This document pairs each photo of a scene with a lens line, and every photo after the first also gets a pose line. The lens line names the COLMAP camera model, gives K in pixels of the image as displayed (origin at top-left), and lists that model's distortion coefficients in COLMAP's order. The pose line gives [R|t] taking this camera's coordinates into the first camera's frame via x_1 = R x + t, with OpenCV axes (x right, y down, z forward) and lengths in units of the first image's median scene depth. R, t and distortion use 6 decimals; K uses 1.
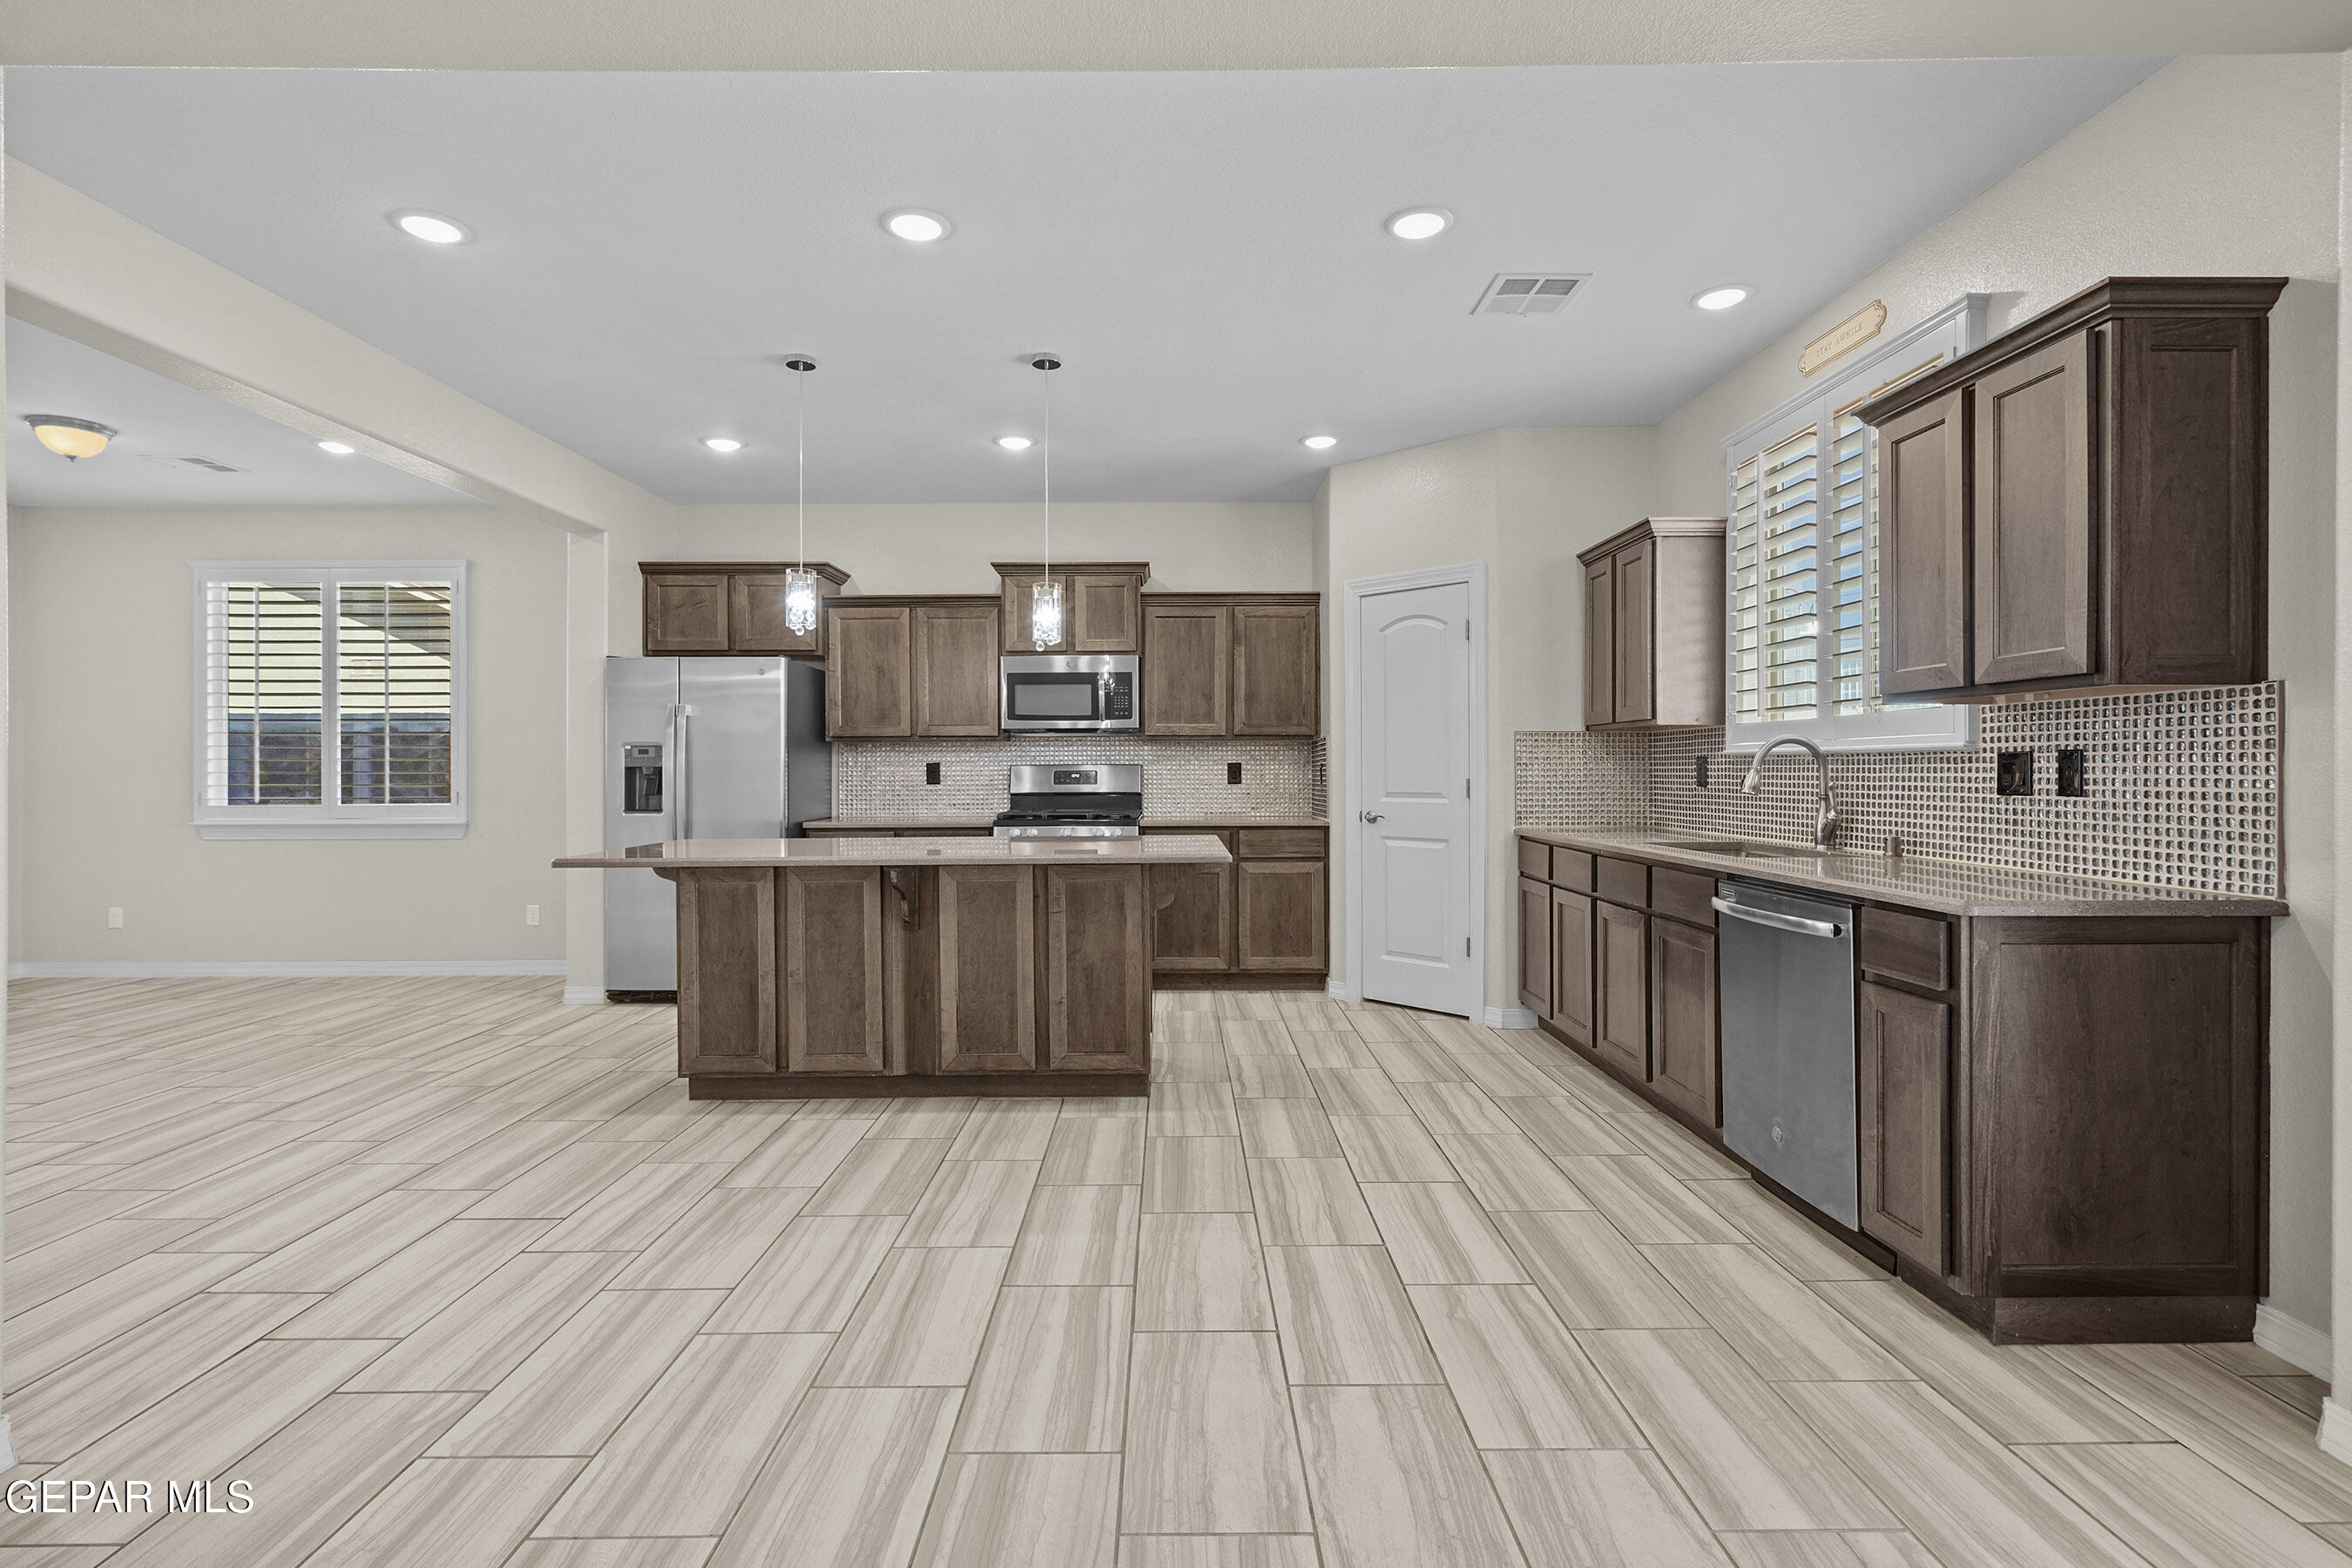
lens RADIAL K [[1080.7, 0, 1176.7], [0, 1080.7, 768.2], [0, 0, 1]] dist [-0.004686, -0.000952]
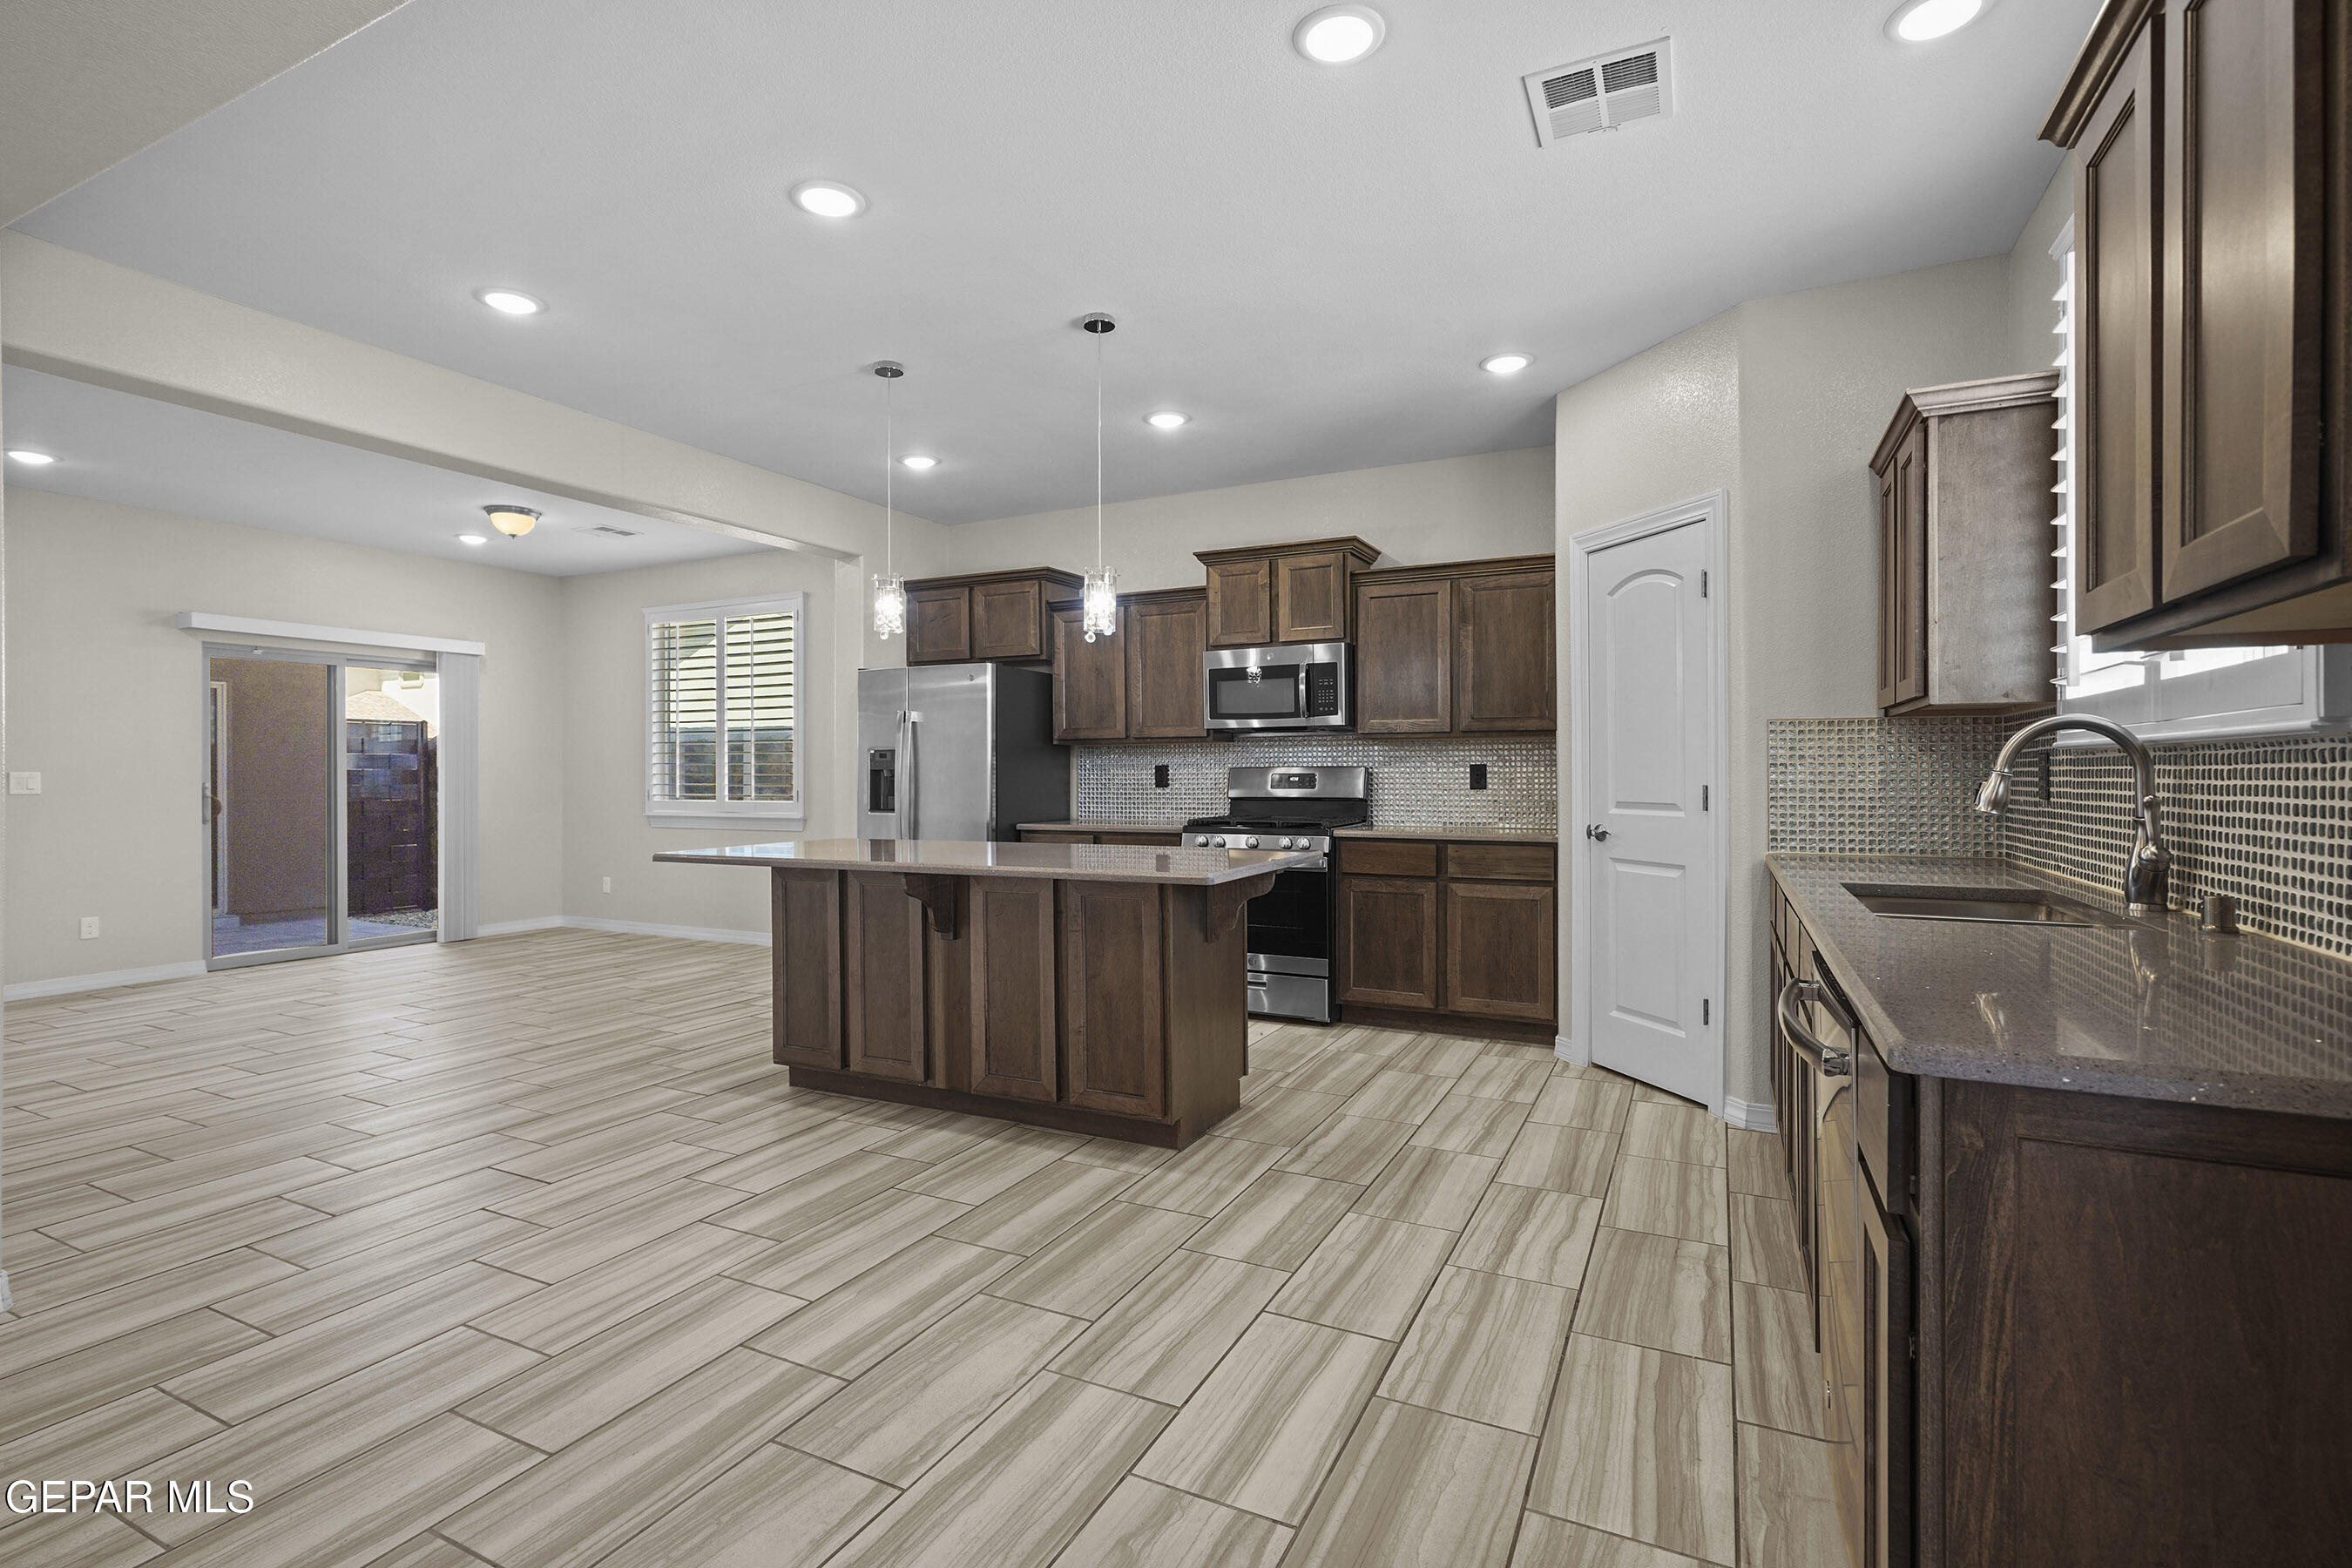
lens RADIAL K [[1080.7, 0, 1174.7], [0, 1080.7, 773.4], [0, 0, 1]] dist [-0.004686, -0.000952]
pose [[0.893569, 0.000828, -0.448926, 0.313448], [0.000470, 0.999996, 0.002781, -0.000644], [0.448926, -0.002696, 0.893565, 0.197433]]
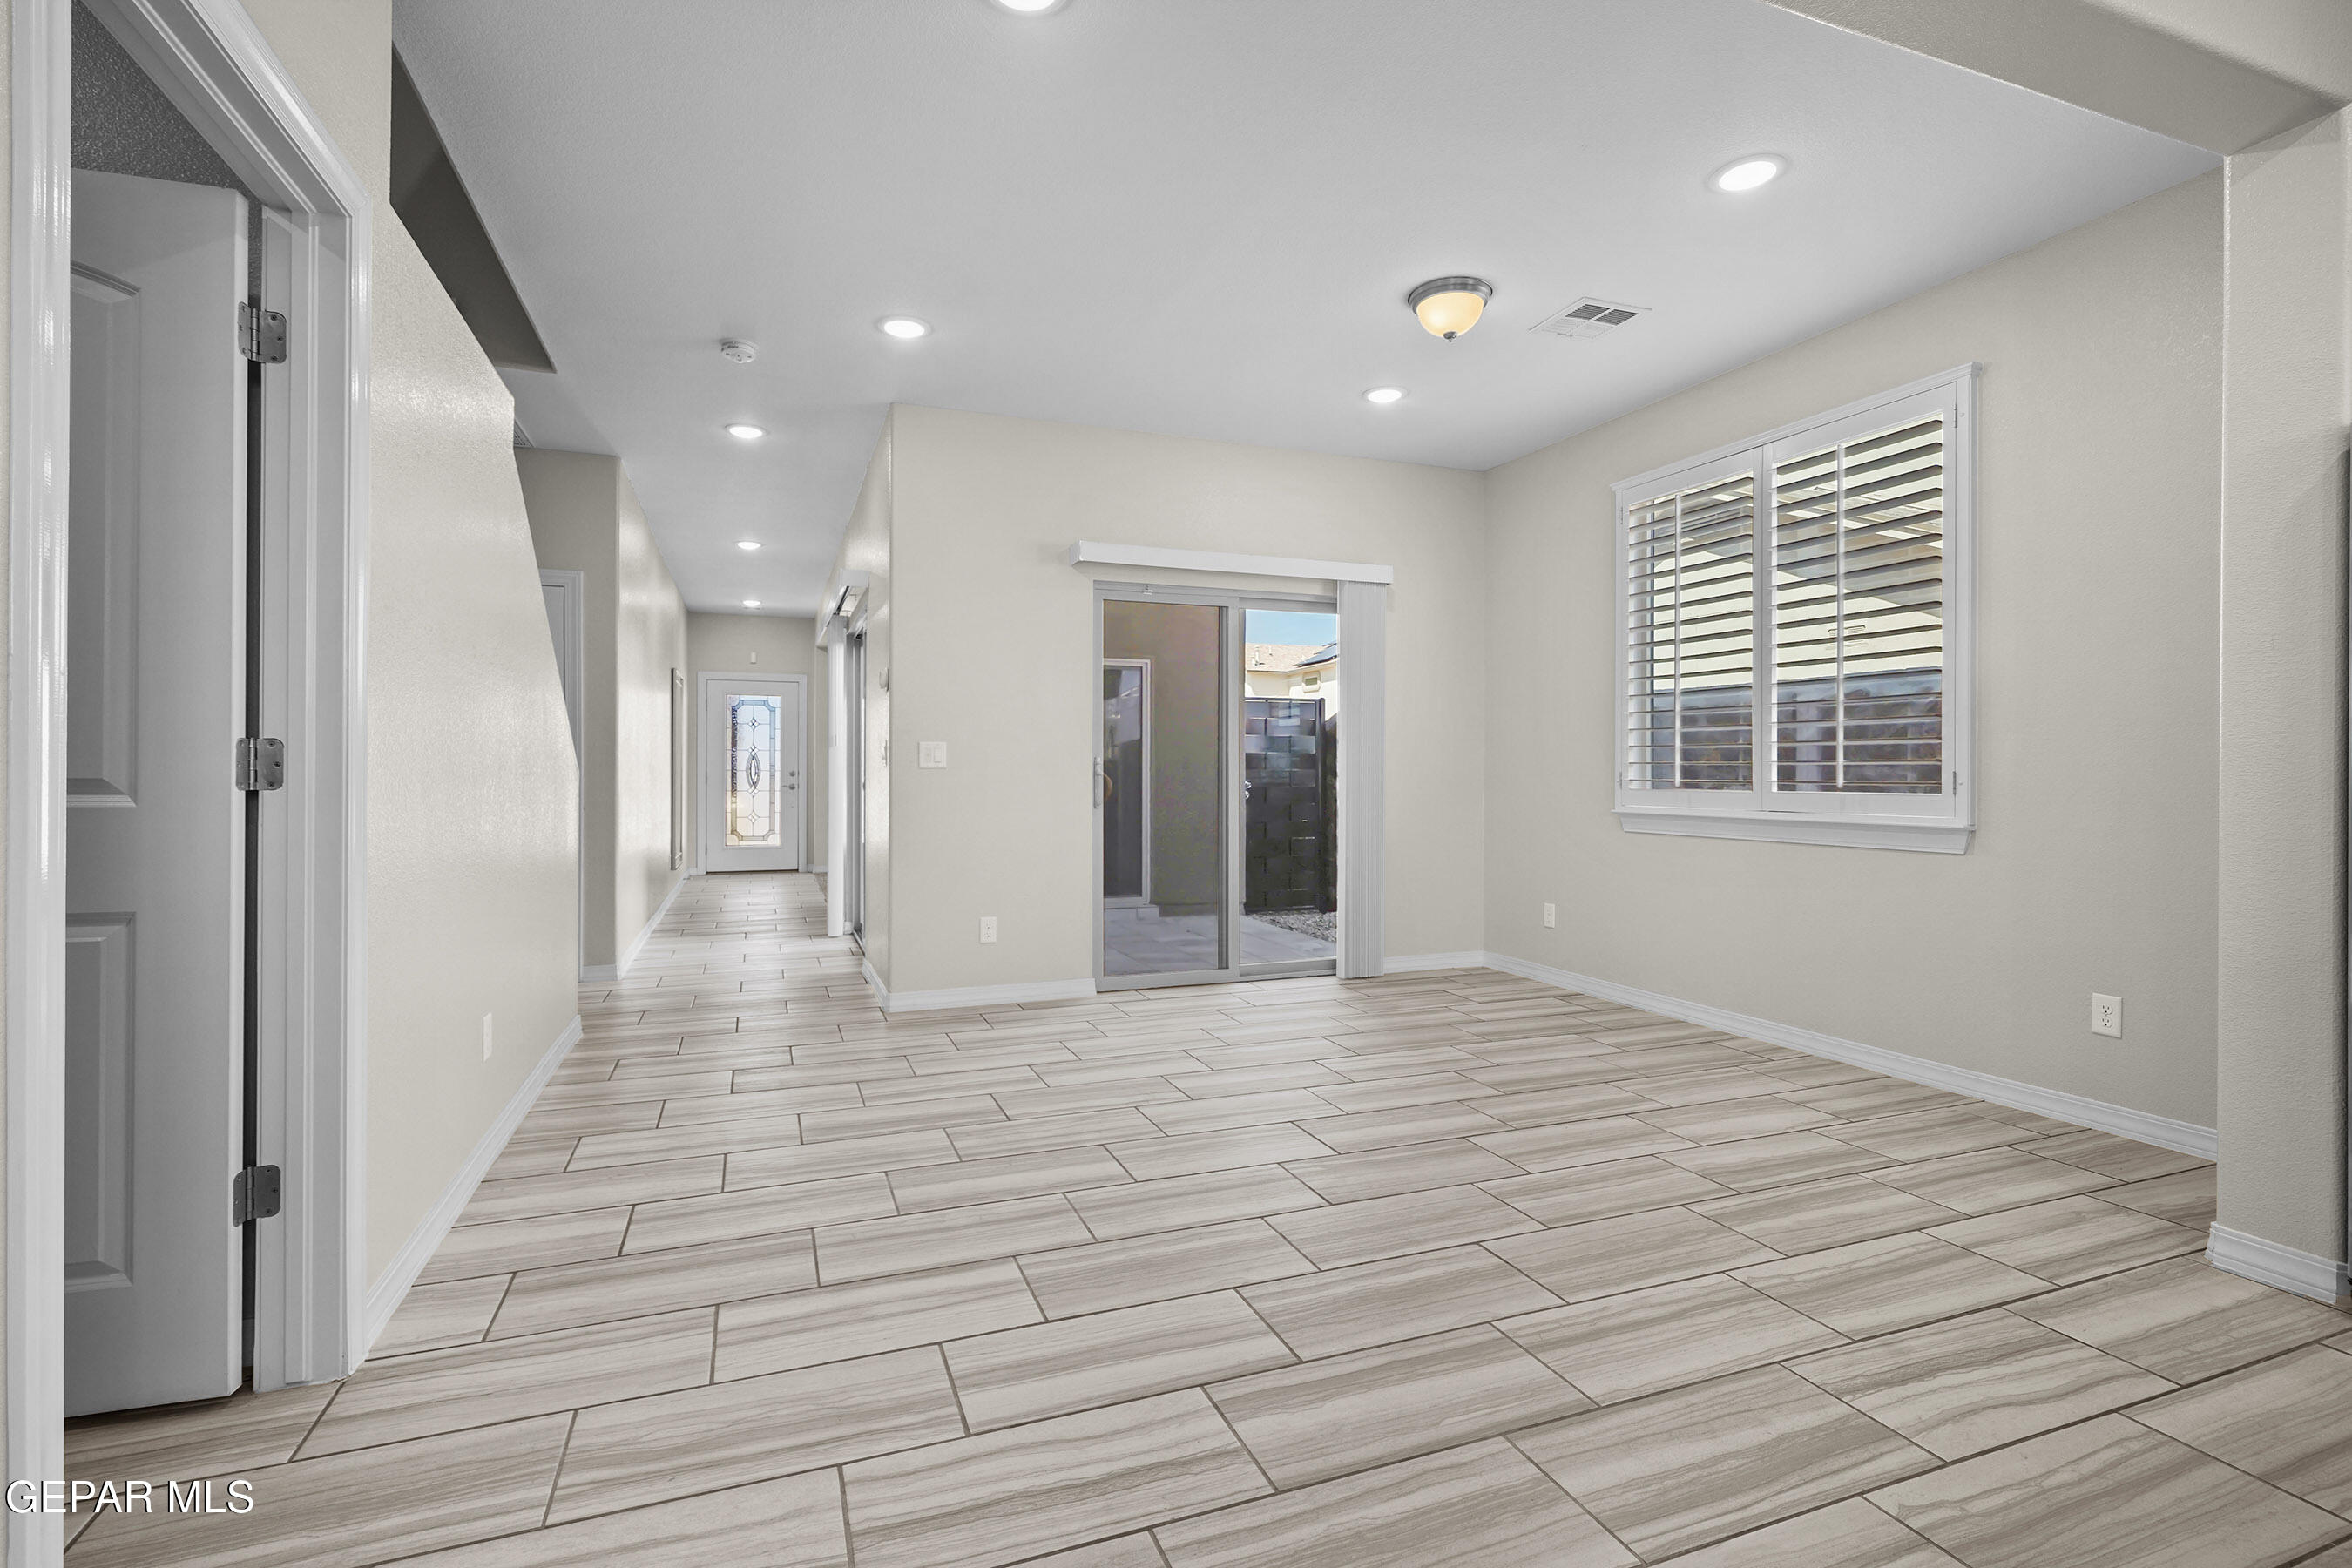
lens RADIAL K [[1080.7, 0, 1177.0], [0, 1080.7, 774.0], [0, 0, 1]] dist [-0.004686, -0.000952]
pose [[0.357004, 0.004441, -0.934092, -0.394344], [-0.001553, 0.999990, 0.004160, 0.029388], [0.934101, -0.000035, 0.357008, 0.577794]]
